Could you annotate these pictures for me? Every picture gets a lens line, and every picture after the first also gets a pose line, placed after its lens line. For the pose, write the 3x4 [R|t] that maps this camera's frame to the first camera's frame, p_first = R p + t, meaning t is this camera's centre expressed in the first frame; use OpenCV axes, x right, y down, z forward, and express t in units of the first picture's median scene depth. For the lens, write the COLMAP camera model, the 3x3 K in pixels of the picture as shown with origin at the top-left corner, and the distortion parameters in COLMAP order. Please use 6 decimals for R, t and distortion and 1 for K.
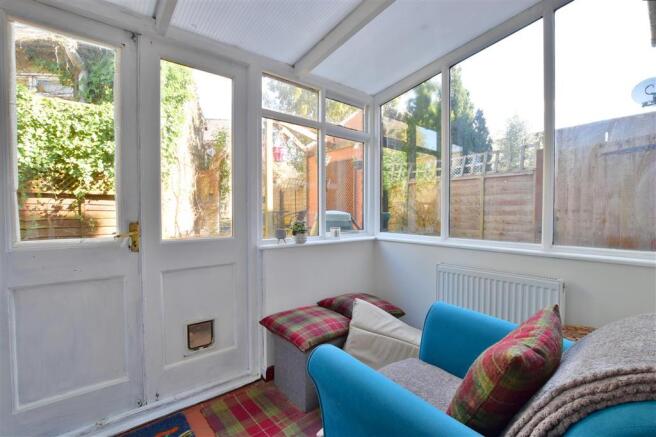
lens RADIAL K [[294.4, 0, 328.1], [0, 294.4, 216.8], [0, 0, 1]] dist [-0.027558, 0.000245]
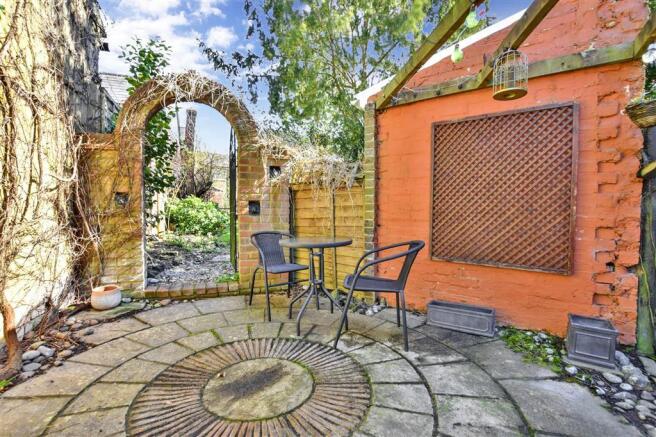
lens RADIAL K [[294.4, 0, 328.4], [0, 294.4, 219.3], [0, 0, 1]] dist [-0.027558, 0.000245]
pose [[0.961215, -0.008647, 0.275663, -0.236469], [0.007861, 0.999961, 0.003957, -0.040846], [-0.275687, -0.001637, 0.961246, 0.539840]]
